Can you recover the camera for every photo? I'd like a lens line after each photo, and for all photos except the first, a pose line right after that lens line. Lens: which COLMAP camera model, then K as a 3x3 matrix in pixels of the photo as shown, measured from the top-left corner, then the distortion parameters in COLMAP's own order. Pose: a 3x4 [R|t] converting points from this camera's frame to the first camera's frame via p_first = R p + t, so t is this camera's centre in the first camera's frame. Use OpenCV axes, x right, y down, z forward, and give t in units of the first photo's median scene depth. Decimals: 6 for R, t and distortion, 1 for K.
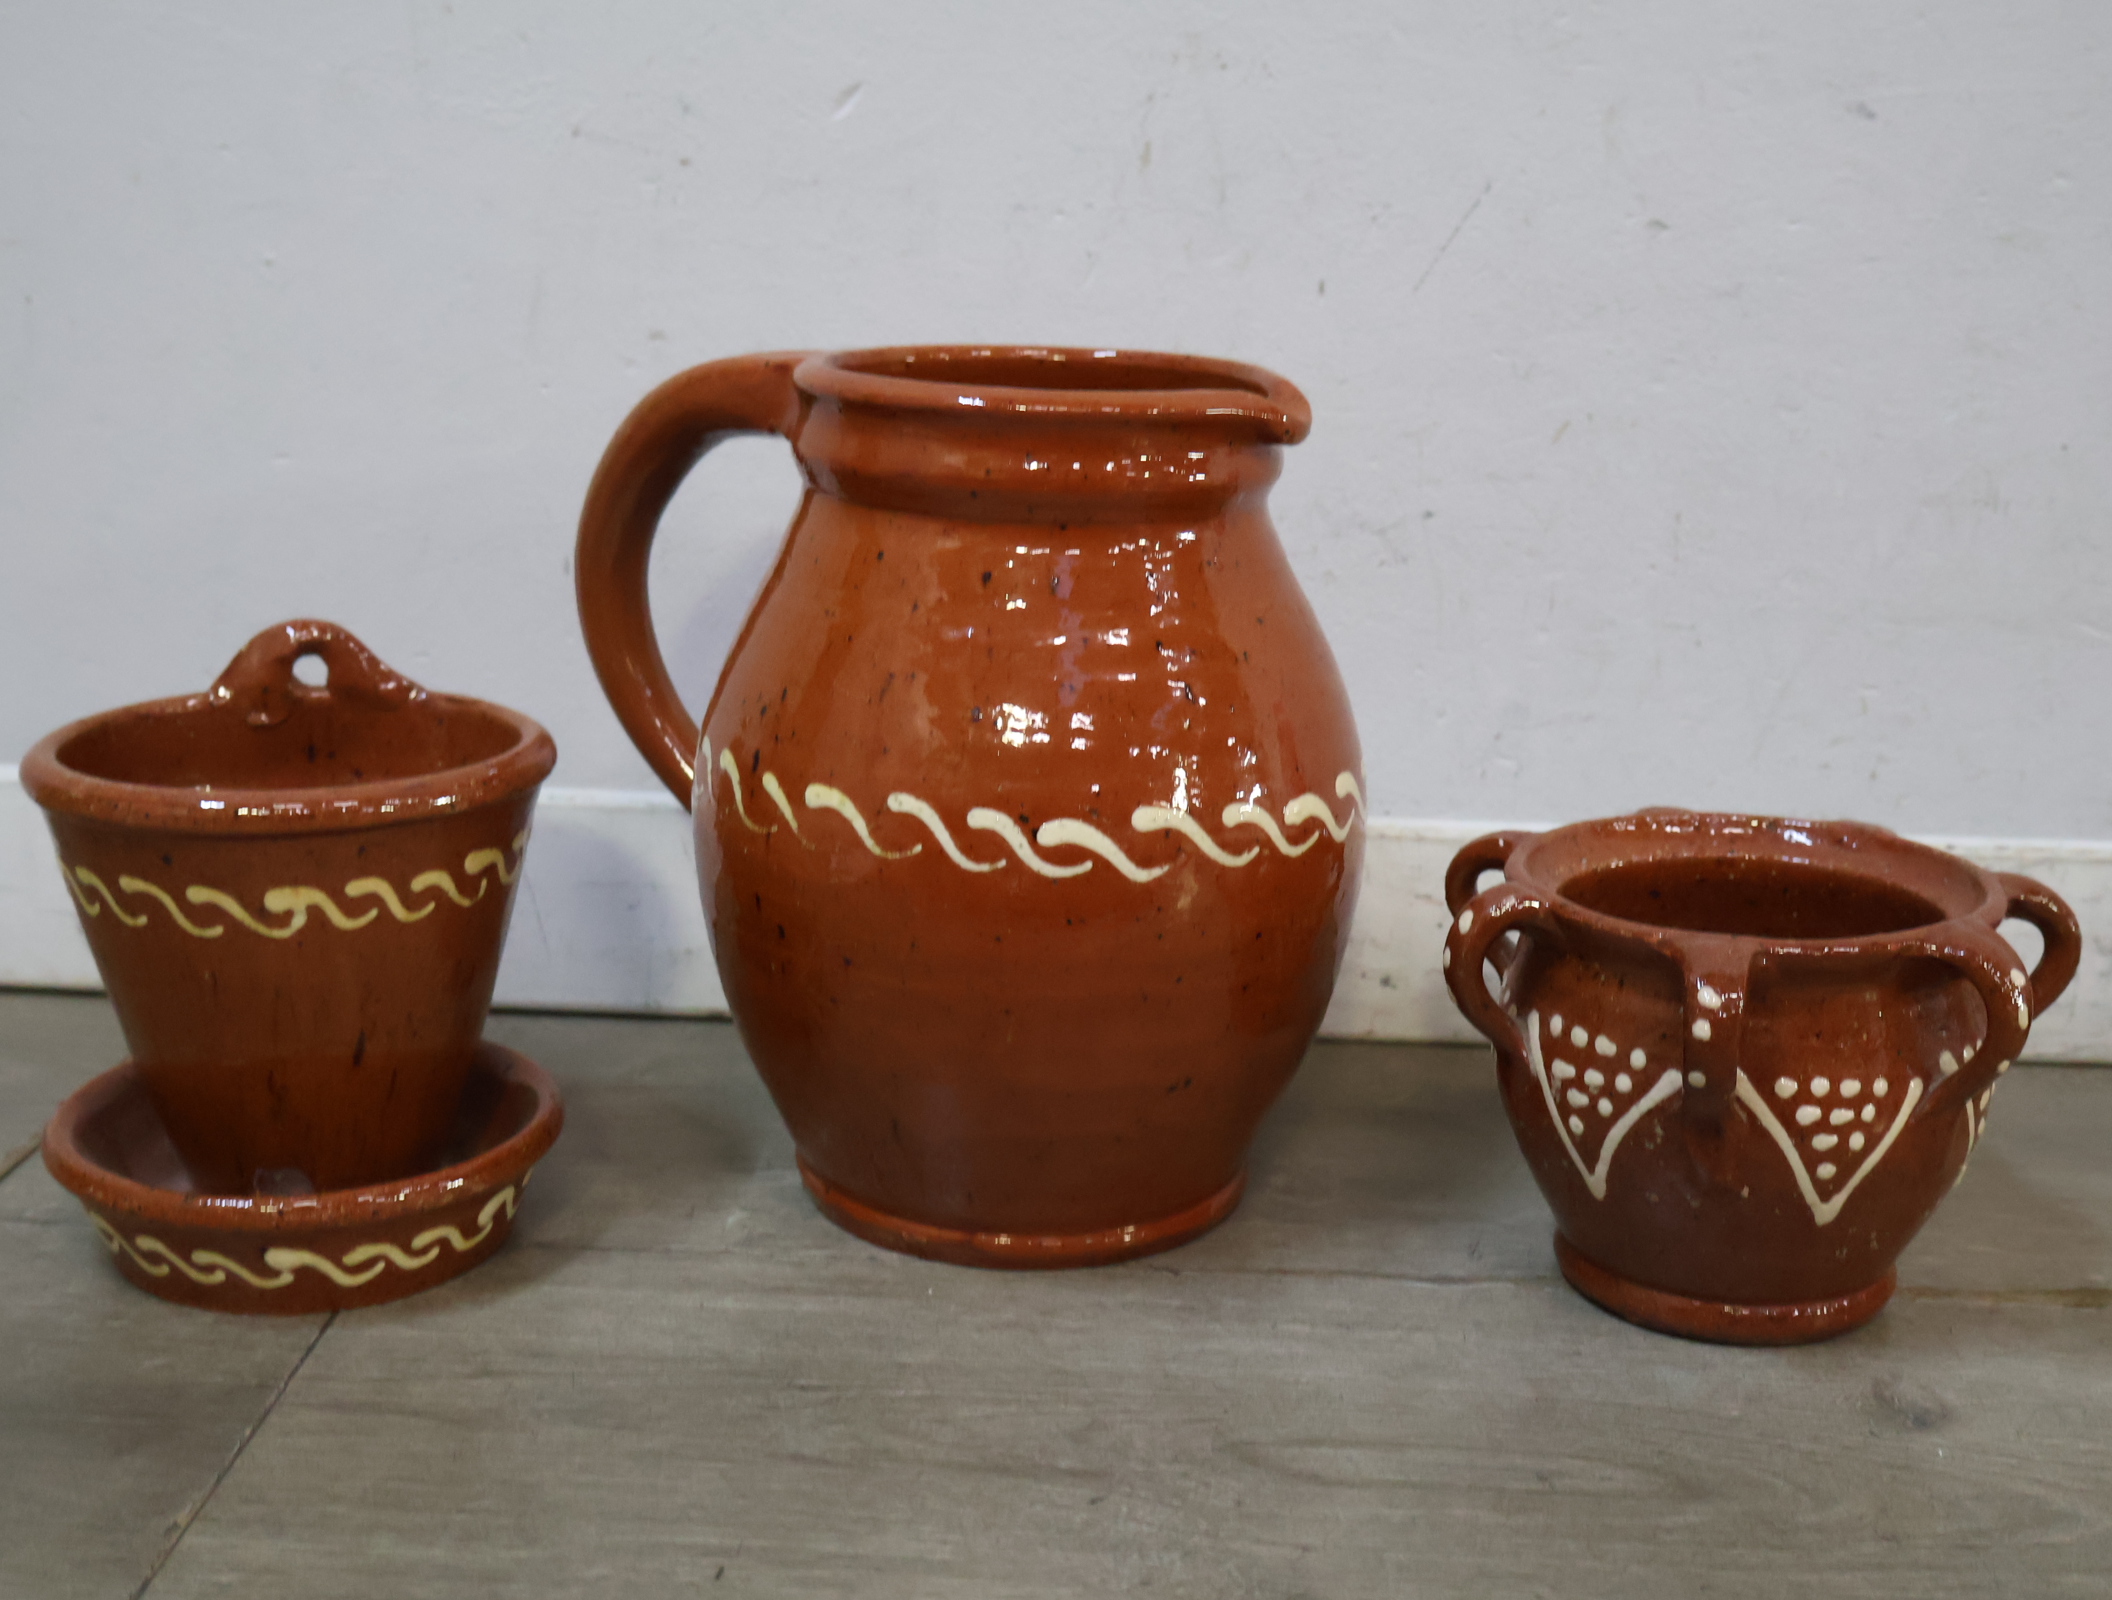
lens RADIAL K [[2624.5, 0, 1159.9], [0, 2624.5, 800.5], [0, 0, 1]] dist [-0.014845, -0.002450]
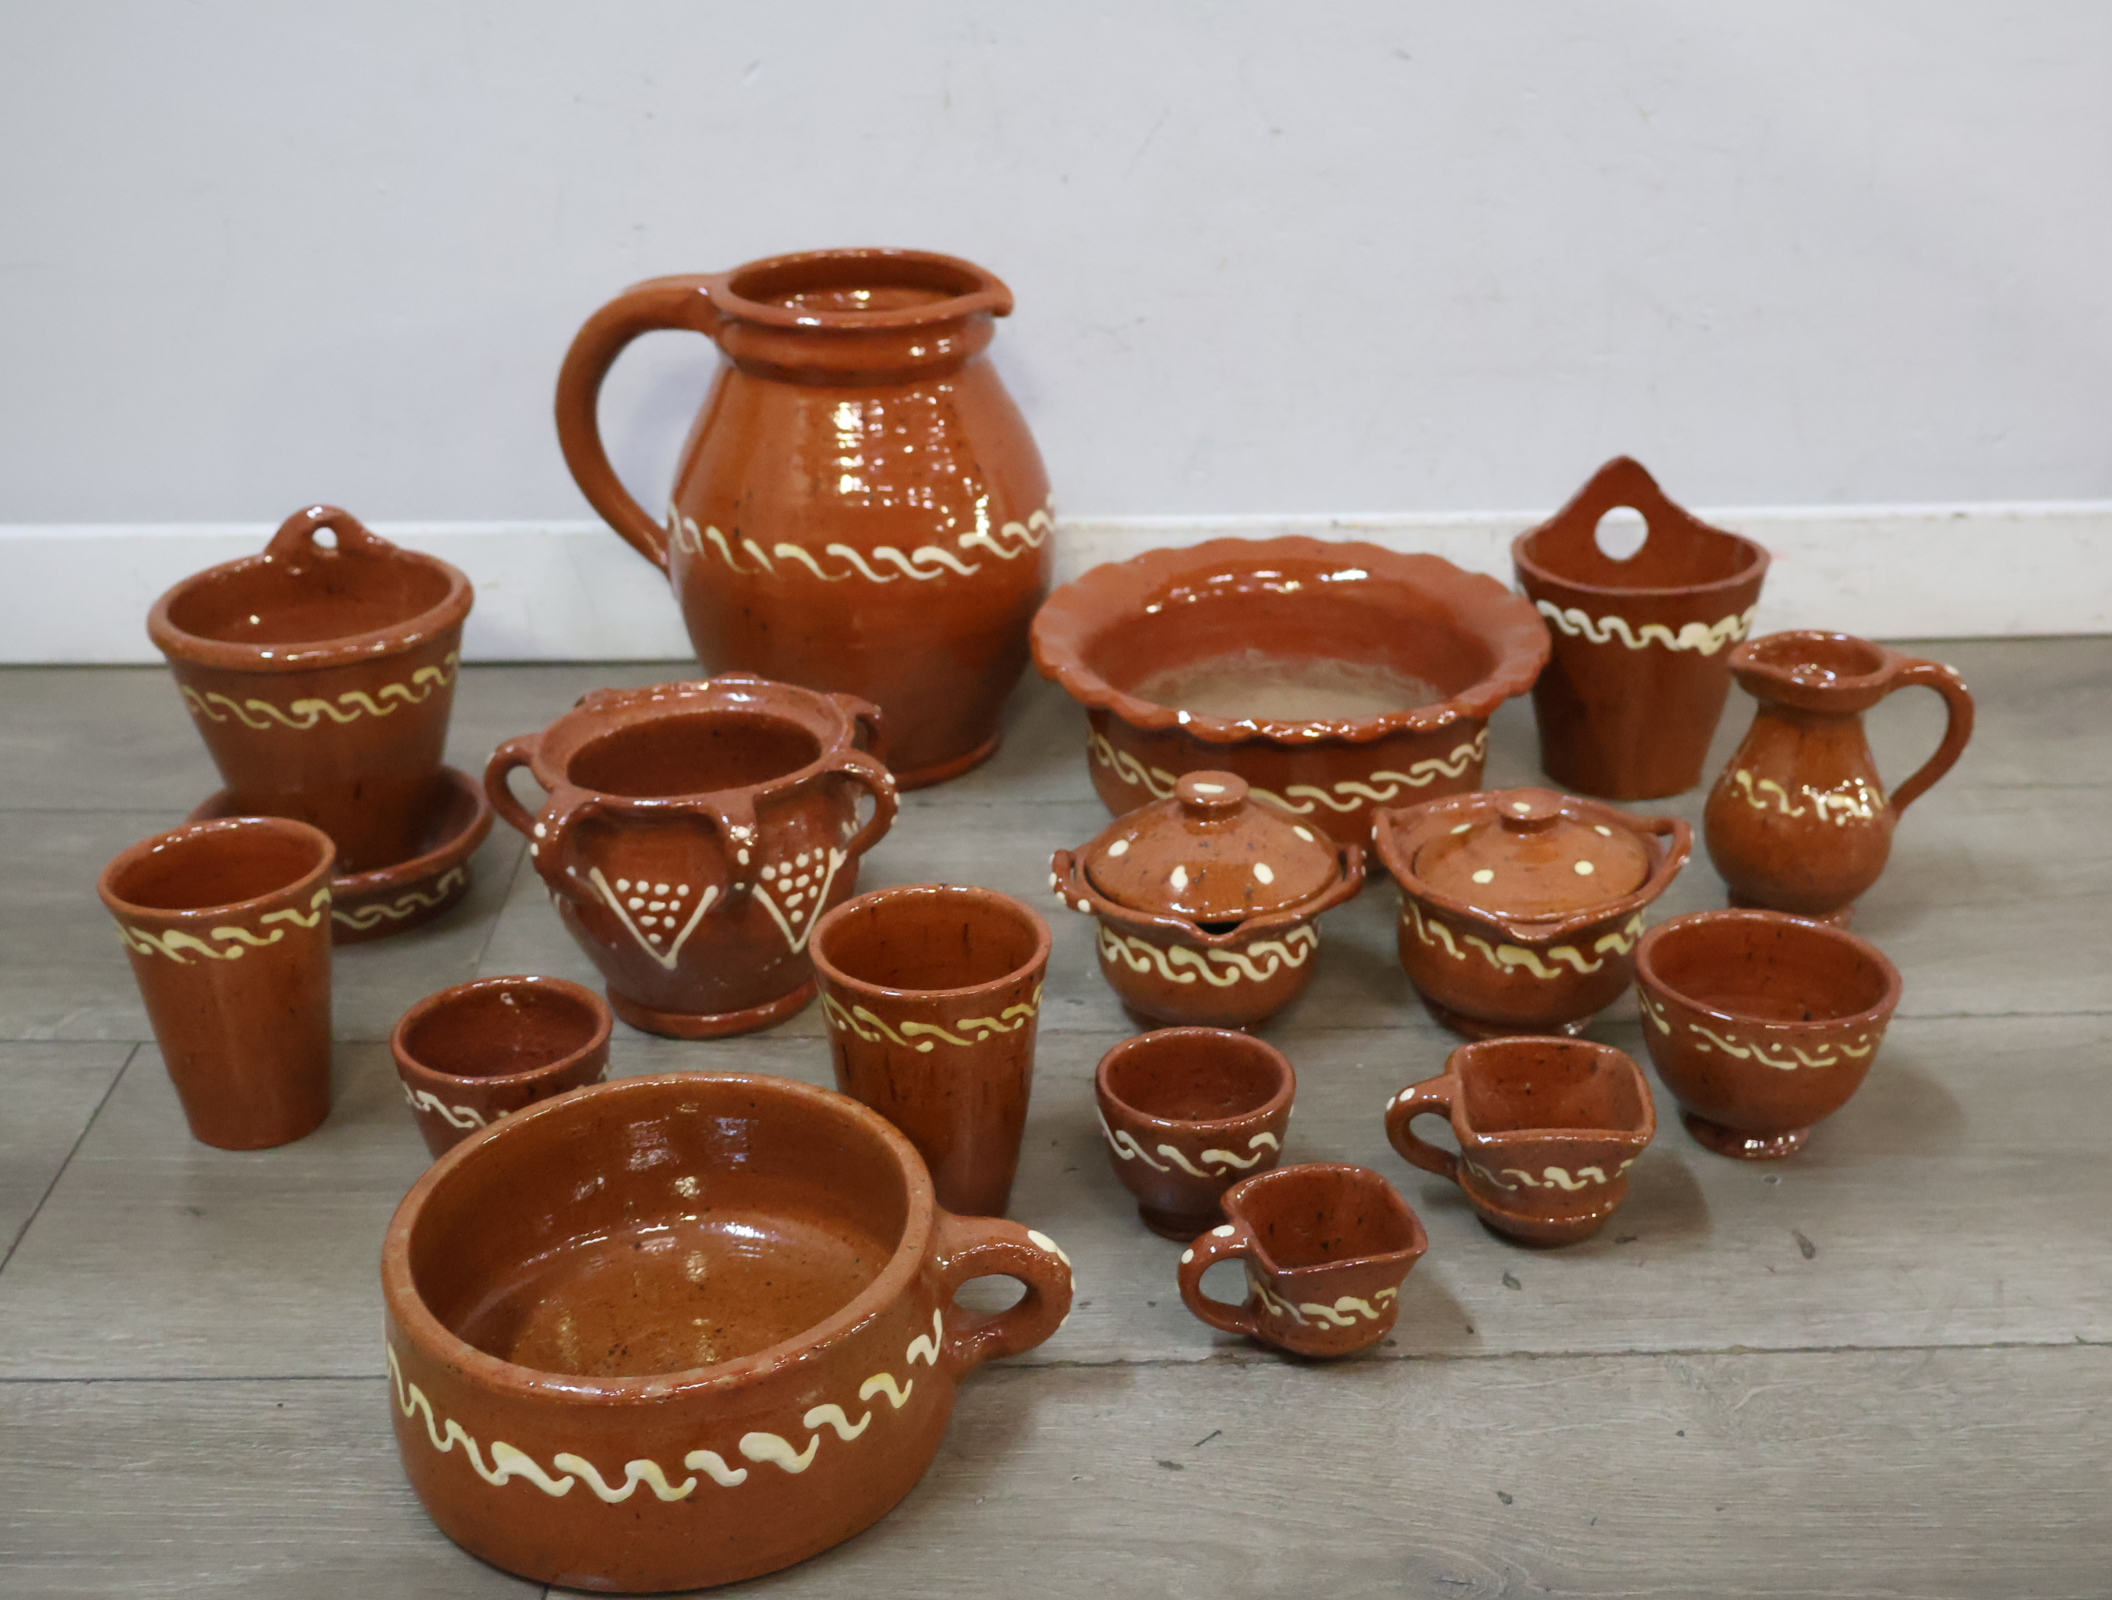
lens RADIAL K [[2642.7, 0, 1056.0], [0, 2642.7, 800.0], [0, 0, 1]] dist [0.034364, -0.026309]
pose [[0.993284, 0.005066, -0.115588, 0.324857], [0.016985, 0.981832, 0.188993, -0.206621], [0.114445, -0.189687, 0.975152, -0.581152]]
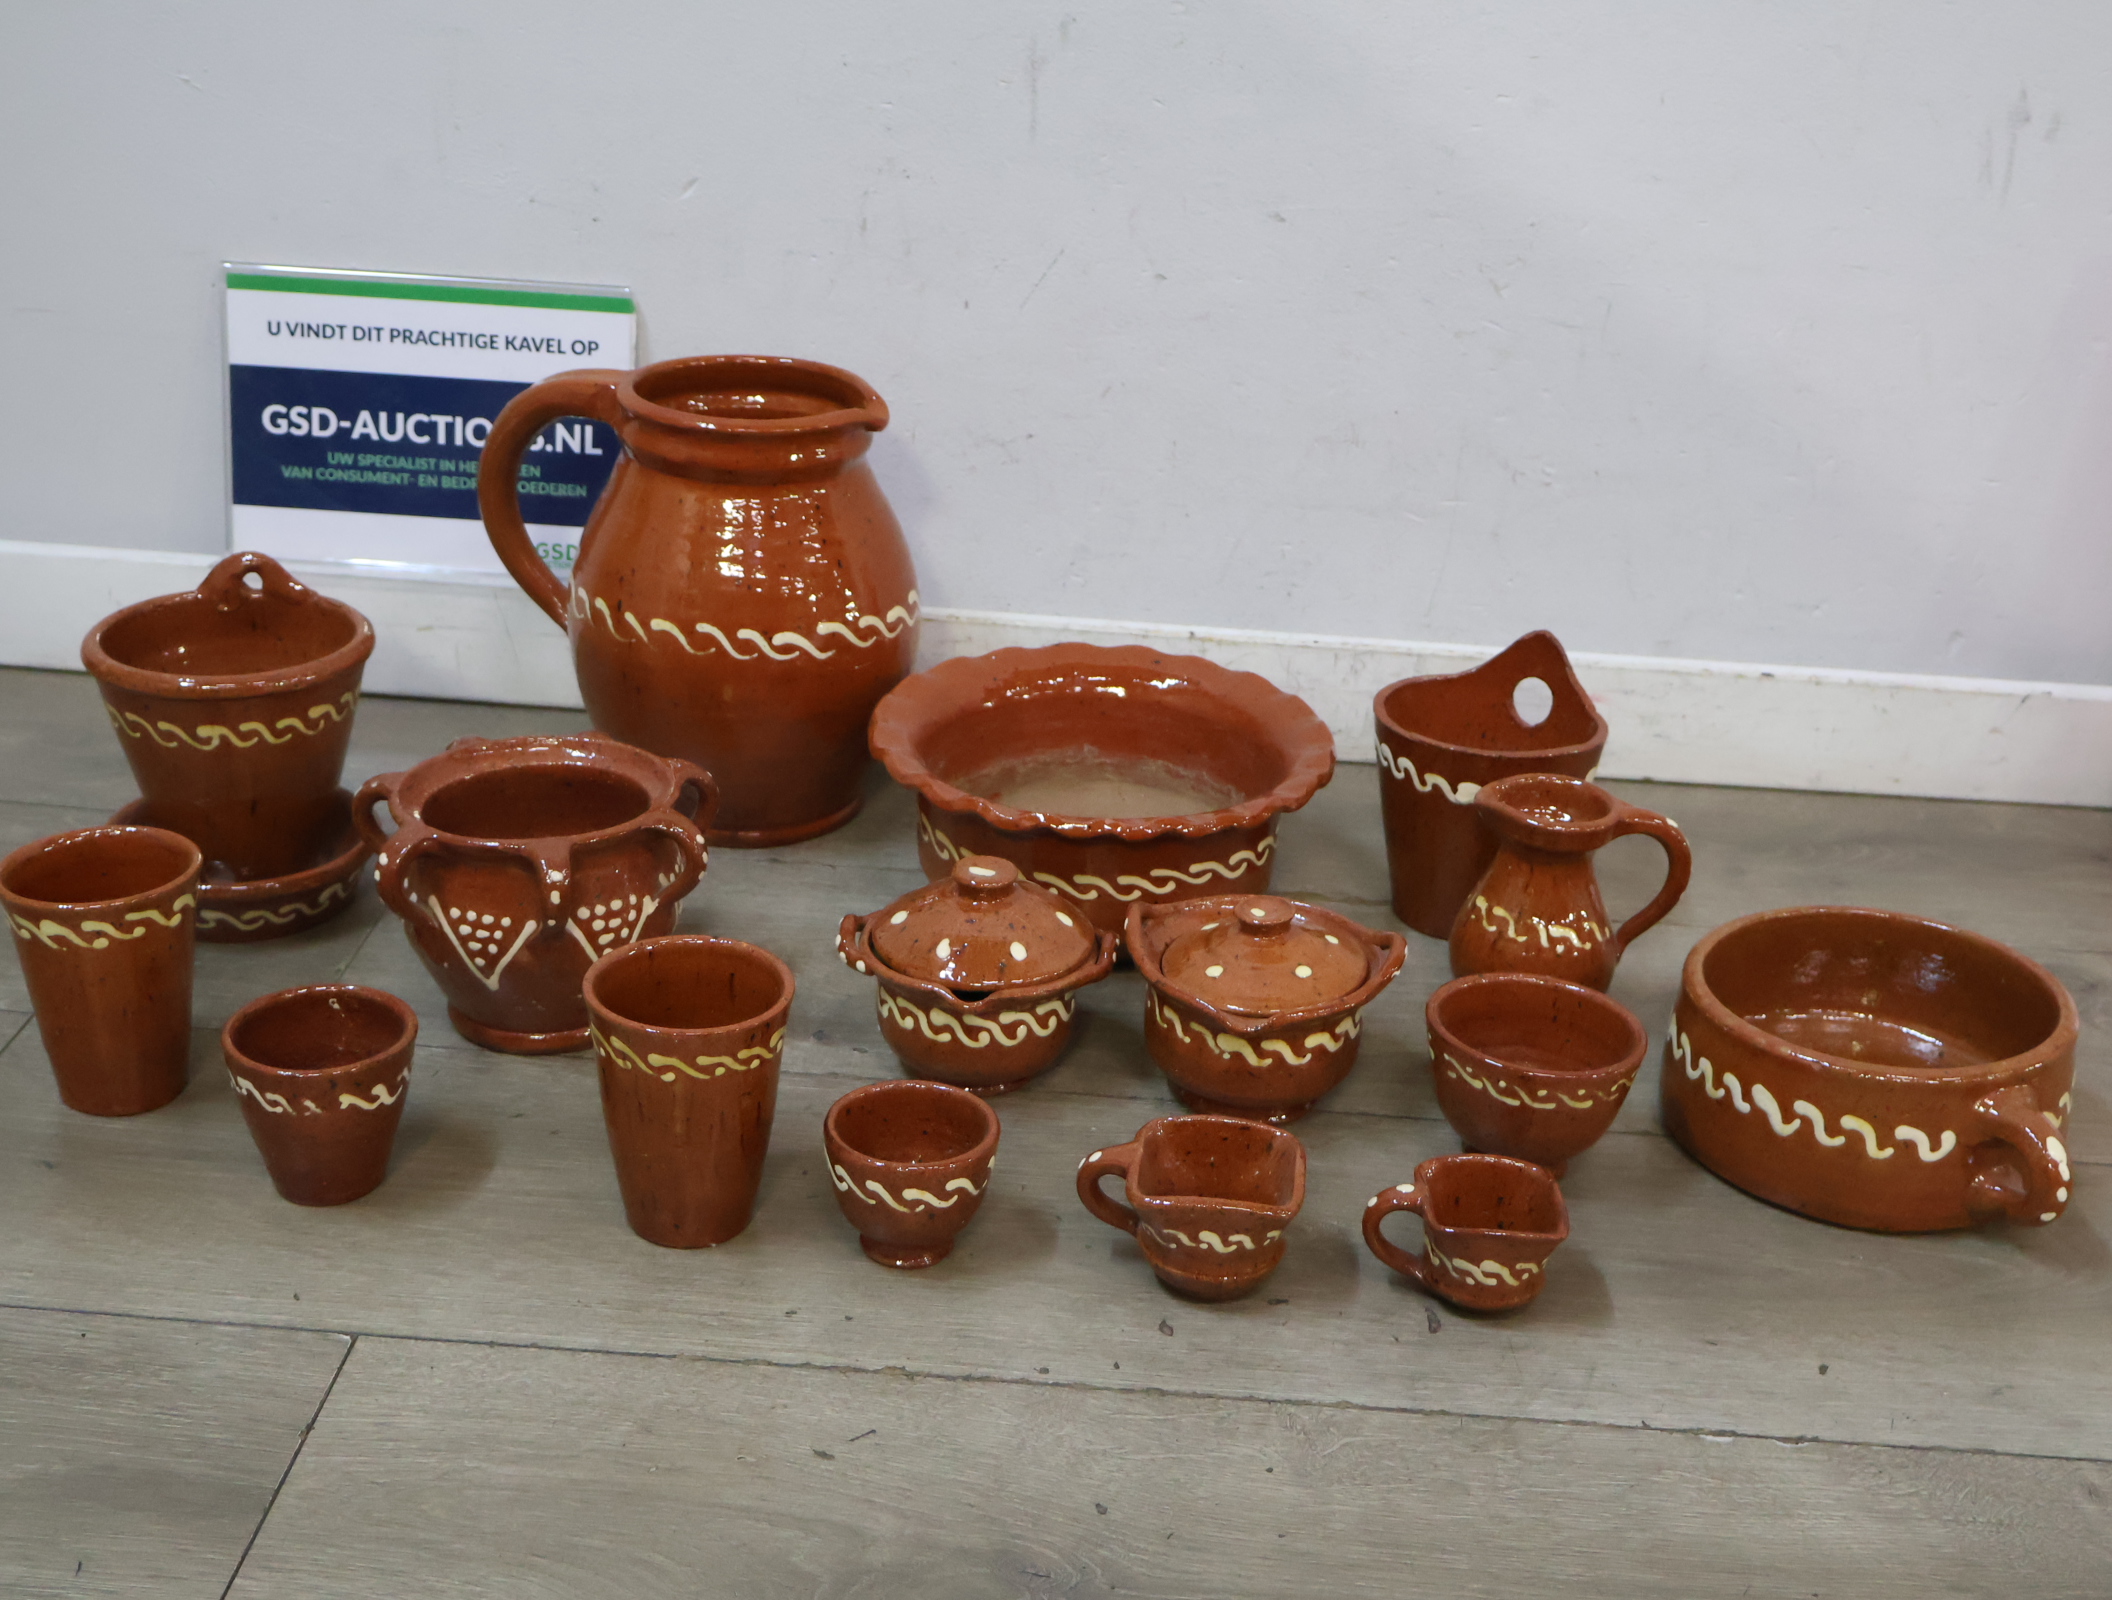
lens RADIAL K [[2699.0, 0, 1056.0], [0, 2699.0, 800.0], [0, 0, 1]] dist [0.054972, -0.041641]
pose [[0.983023, 0.087032, -0.161531, 0.566678], [-0.058330, 0.982909, 0.174604, -0.279800], [0.173966, -0.162218, 0.971299, -0.774727]]
